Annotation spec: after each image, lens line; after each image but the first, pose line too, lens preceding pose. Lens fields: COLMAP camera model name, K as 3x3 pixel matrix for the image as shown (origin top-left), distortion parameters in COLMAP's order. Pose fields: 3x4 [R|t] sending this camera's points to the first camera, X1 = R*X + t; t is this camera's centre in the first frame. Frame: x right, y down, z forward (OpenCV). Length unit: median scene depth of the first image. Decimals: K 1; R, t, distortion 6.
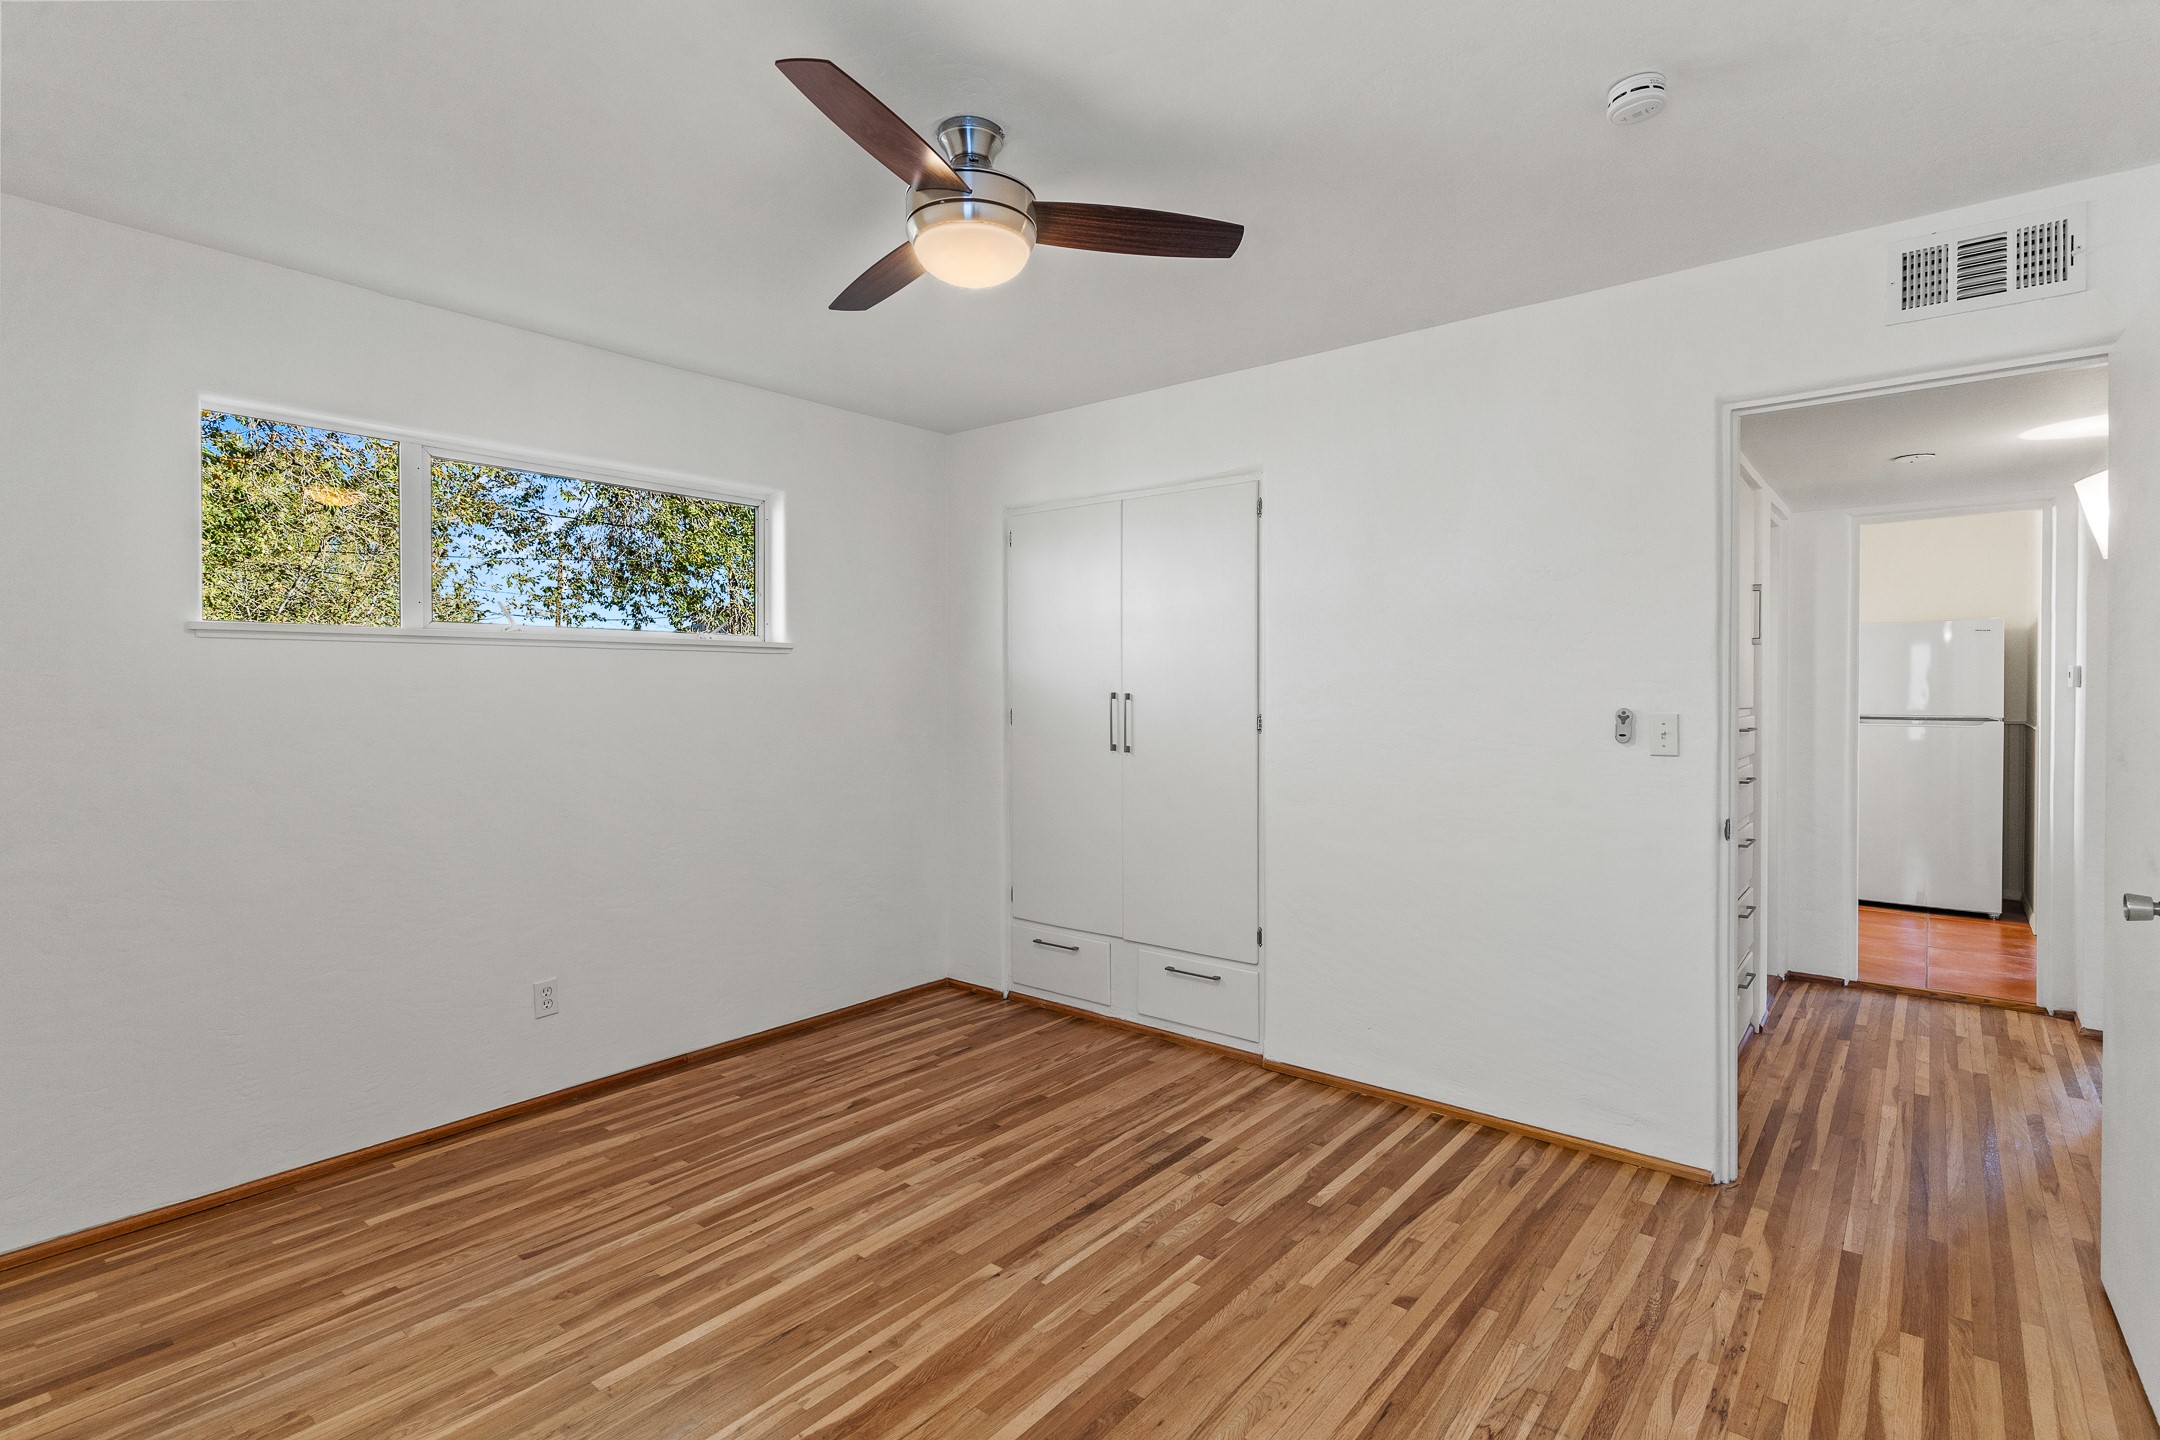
lens RADIAL K [[1045.5, 0, 1091.8], [0, 1045.5, 700.0], [0, 0, 1]] dist [0.000860, -0.000448]
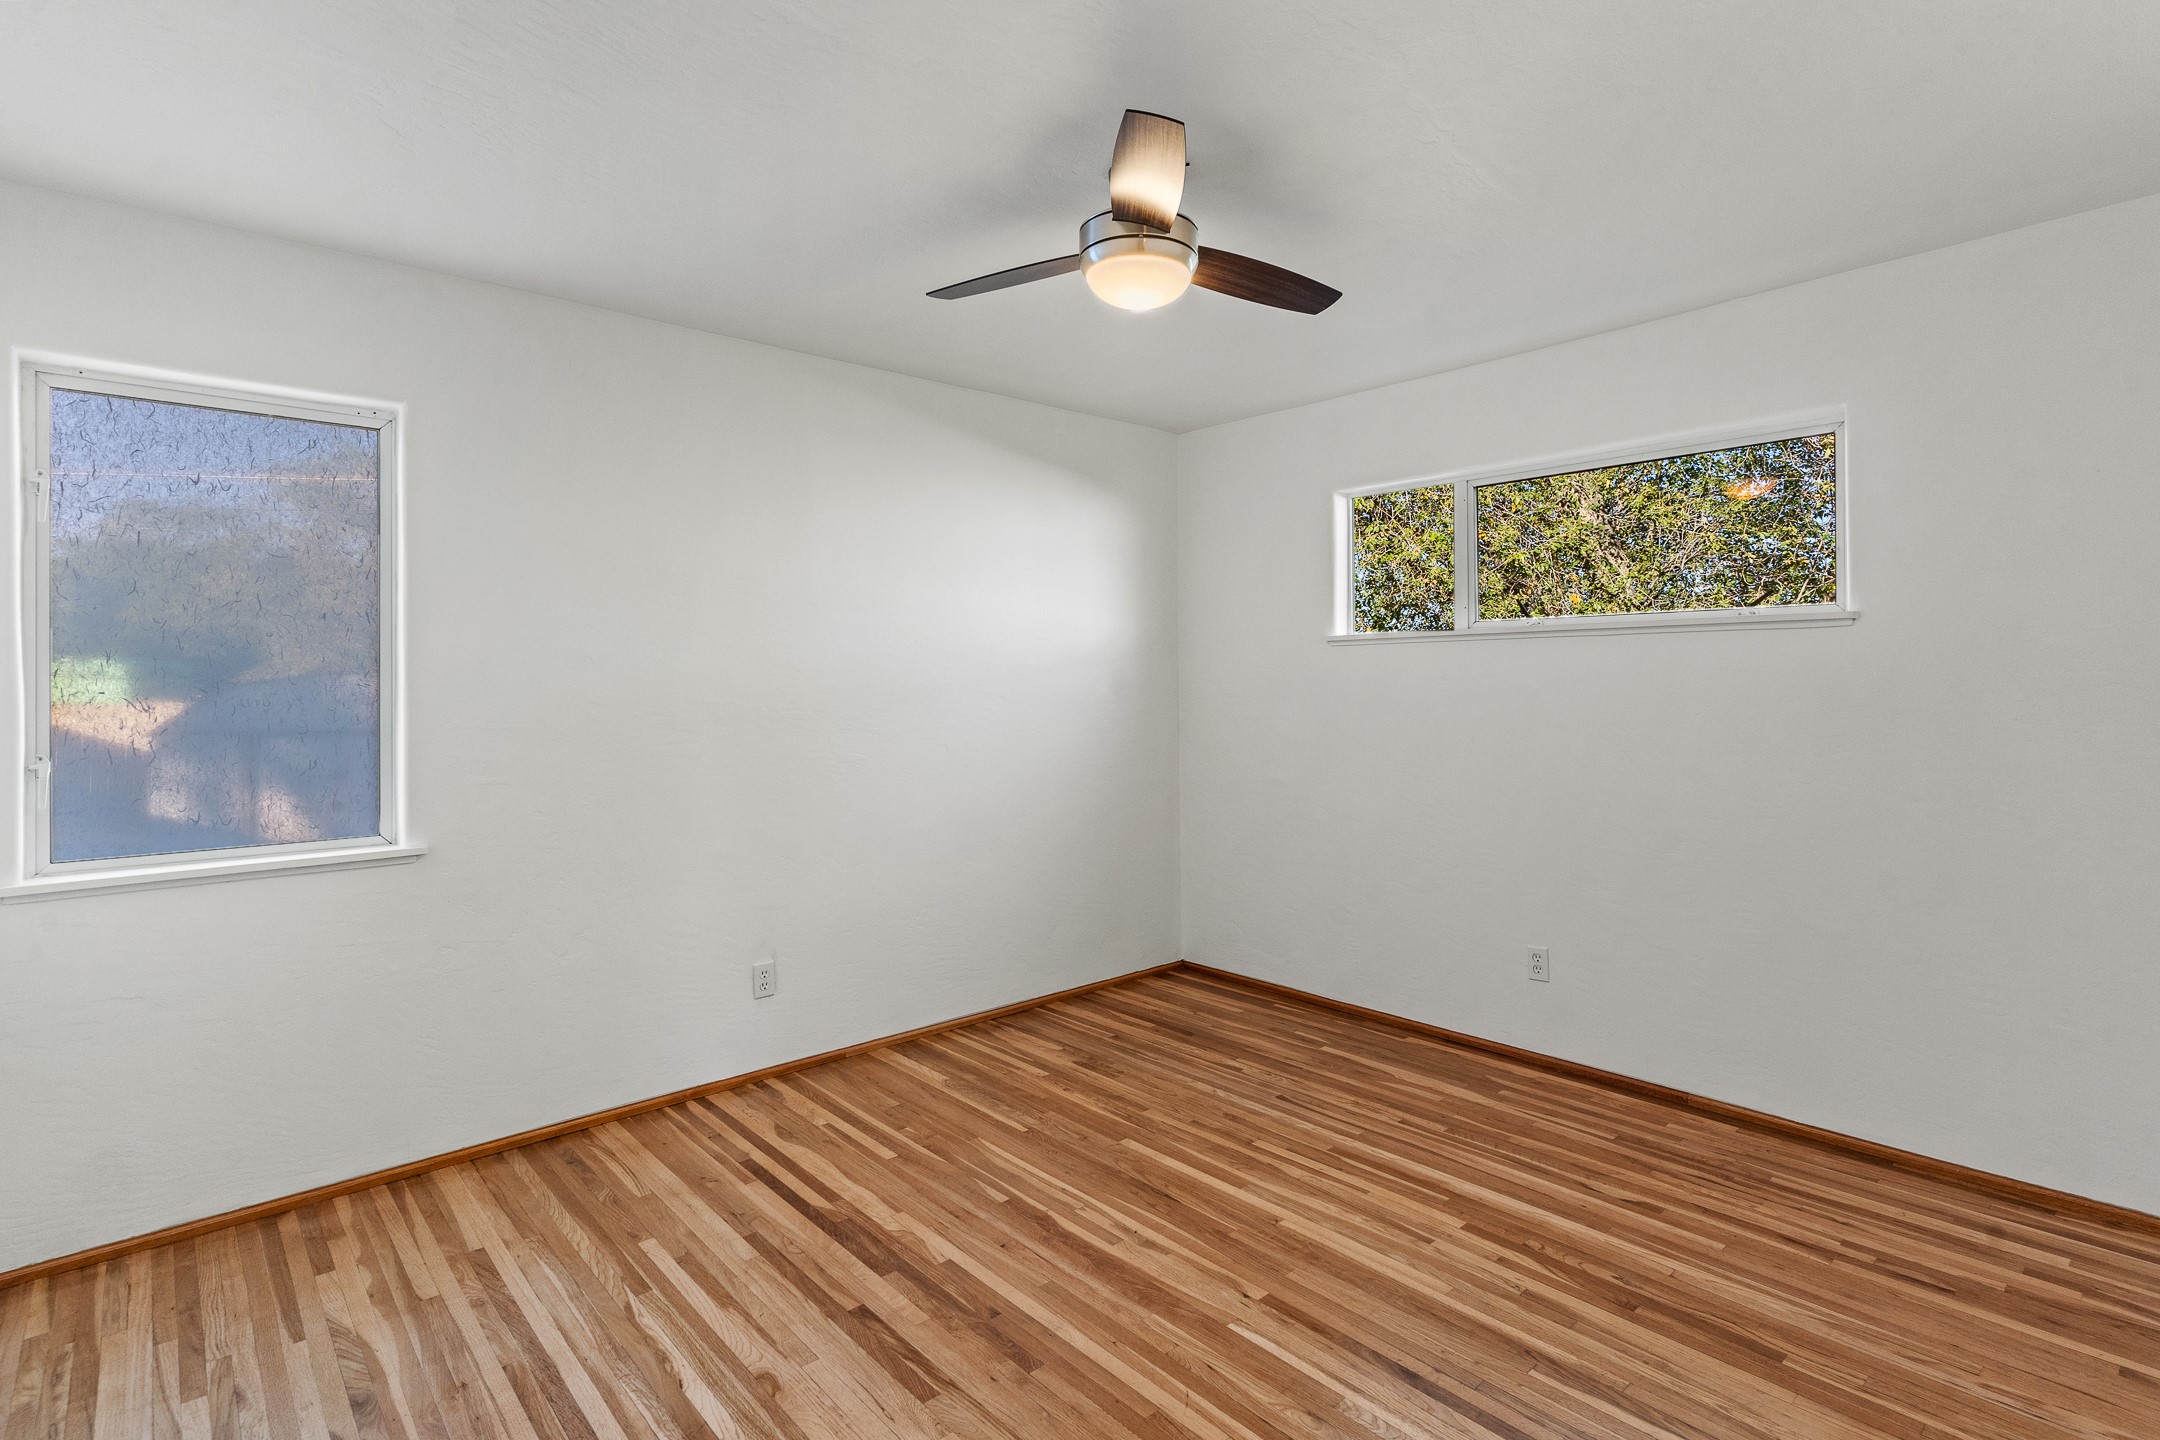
lens RADIAL K [[1045.5, 0, 1091.8], [0, 1045.5, 700.0], [0, 0, 1]] dist [0.000860, -0.000448]
pose [[-0.162477, 0.020634, -0.986497, 0.699441], [-0.001430, 0.999775, 0.021147, -0.011294], [0.986711, 0.004846, -0.162411, 0.821394]]
